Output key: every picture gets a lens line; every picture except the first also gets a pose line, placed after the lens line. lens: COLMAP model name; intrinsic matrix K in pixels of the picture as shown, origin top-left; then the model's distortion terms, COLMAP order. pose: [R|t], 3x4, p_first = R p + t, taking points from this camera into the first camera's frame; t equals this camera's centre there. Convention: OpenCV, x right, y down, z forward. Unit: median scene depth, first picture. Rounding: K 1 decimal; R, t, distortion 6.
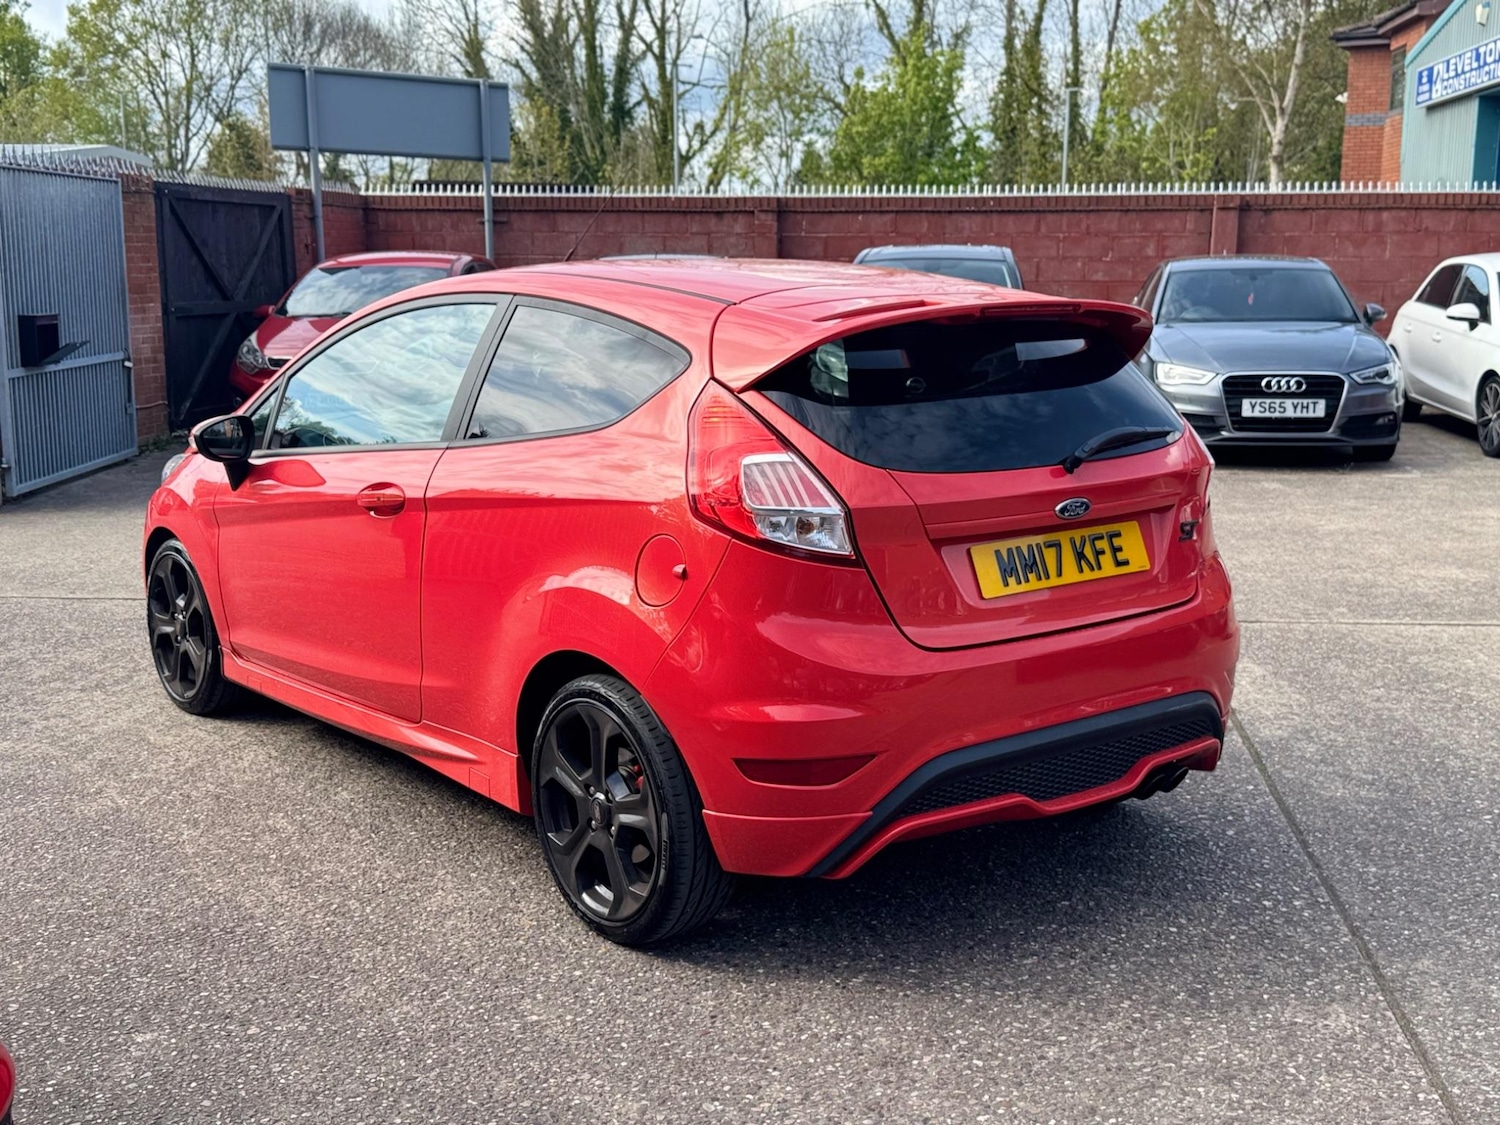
lens RADIAL K [[1721.4, 0, 750.0], [0, 1721.4, 562.5], [0, 0, 1]] dist [0.215431, -0.528240]
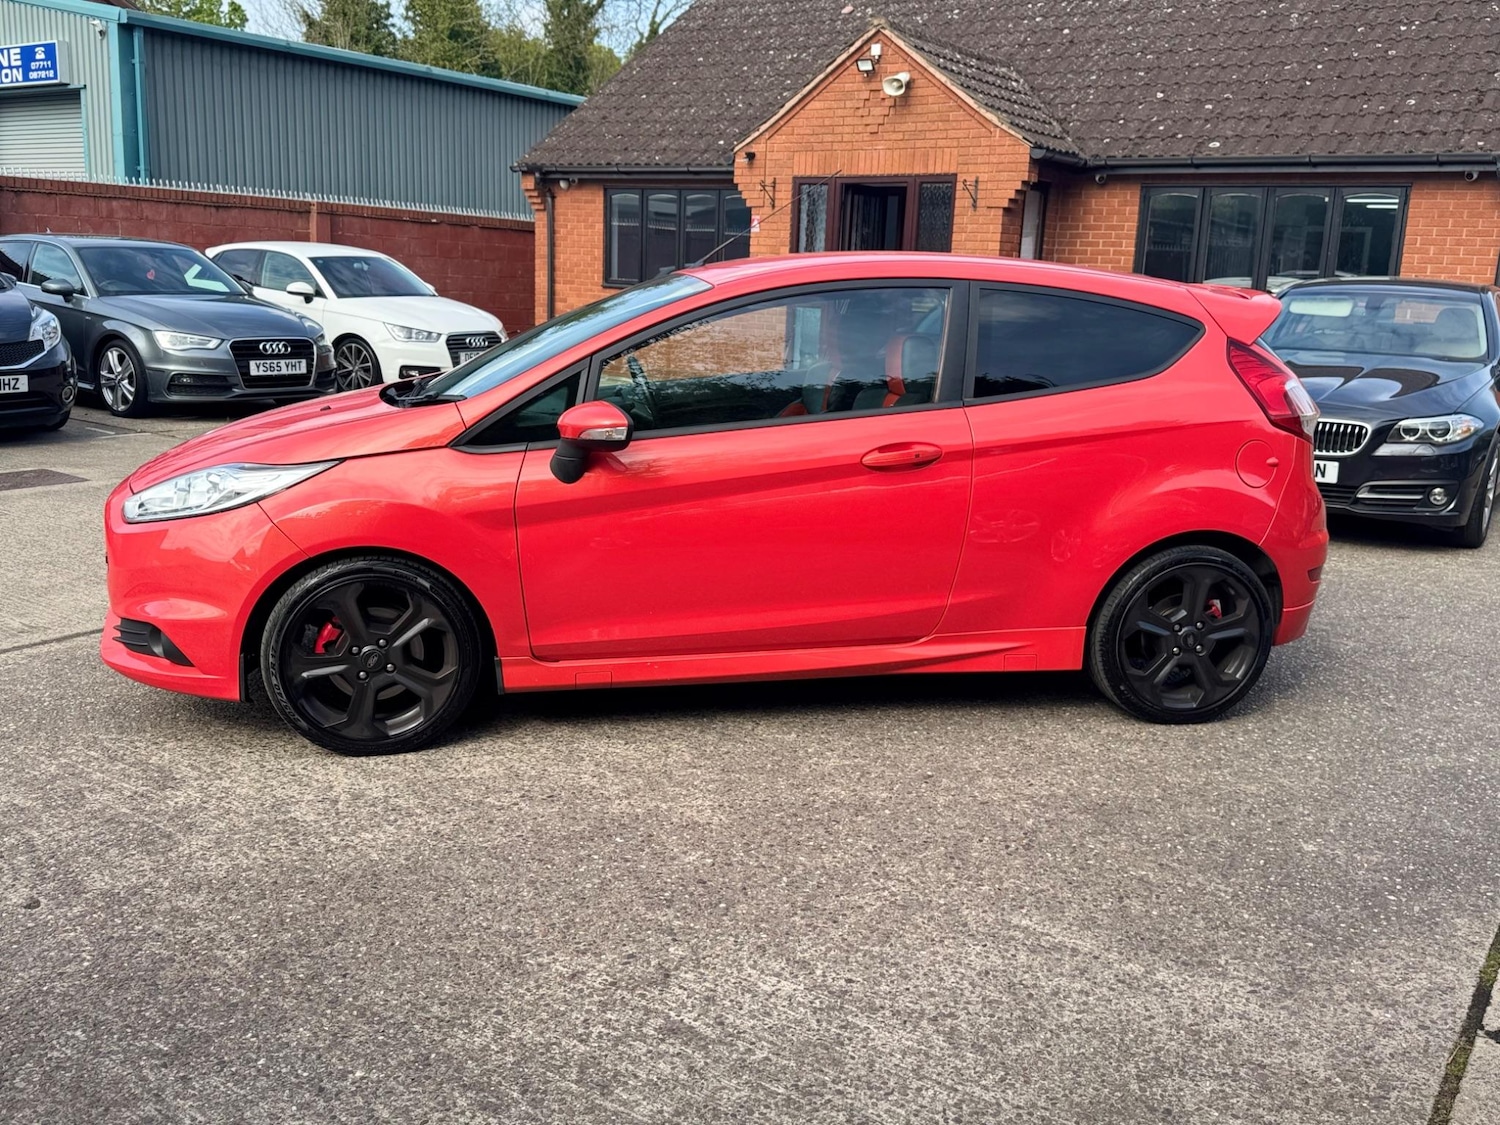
lens RADIAL K [[1517.0, 0, 563.8], [0, 1517.0, 634.7], [0, 0, 1]] dist [-0.007345, -0.012455]
pose [[0.441903, -0.192255, 0.876219, -0.567027], [0.114667, 0.980858, 0.157384, -0.048784], [-0.889704, 0.030925, 0.455490, 0.347013]]
